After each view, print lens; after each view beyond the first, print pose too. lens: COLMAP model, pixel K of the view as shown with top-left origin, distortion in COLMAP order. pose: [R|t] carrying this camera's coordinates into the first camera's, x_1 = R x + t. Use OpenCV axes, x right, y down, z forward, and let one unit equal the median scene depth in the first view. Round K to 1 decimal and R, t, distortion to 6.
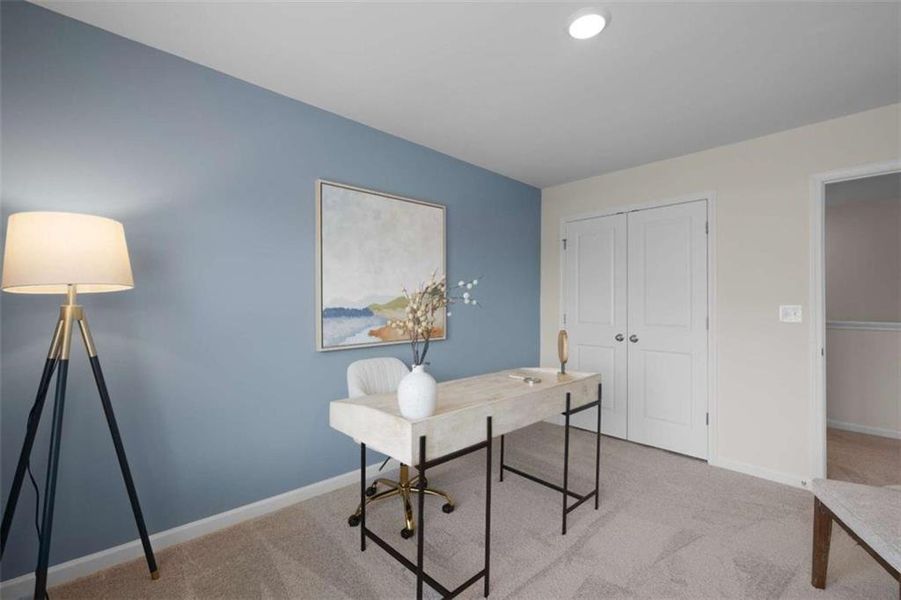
lens RADIAL K [[383.4, 0, 450.5], [0, 383.4, 300.0], [0, 0, 1]] dist [-0.000670, -0.000242]
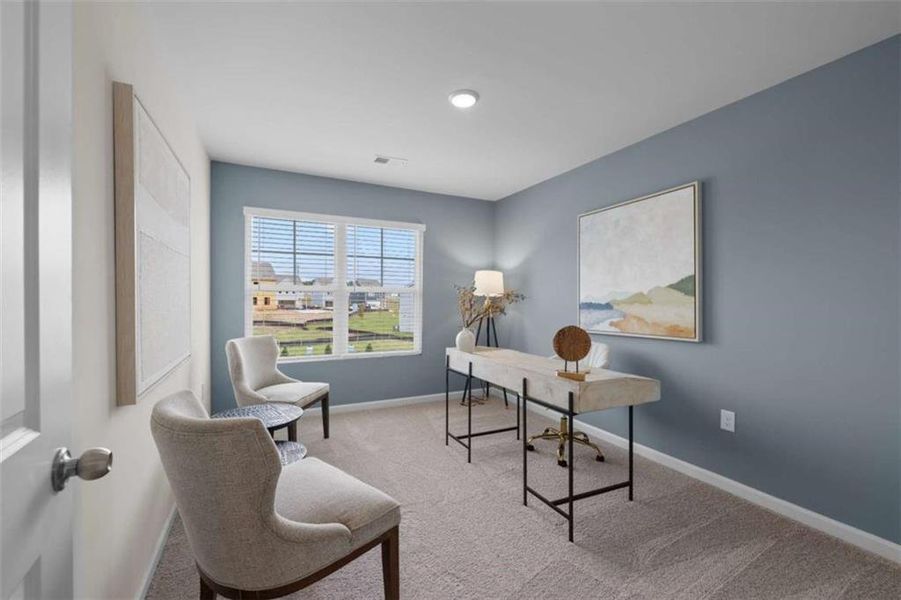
lens RADIAL K [[383.4, 0, 450.5], [0, 383.4, 300.0], [0, 0, 1]] dist [-0.000670, -0.000242]
pose [[-0.289830, -0.003350, -0.957072, 1.101746], [0.008007, 0.999950, -0.005925, 0.014660], [0.957045, -0.009381, -0.289788, 0.865662]]
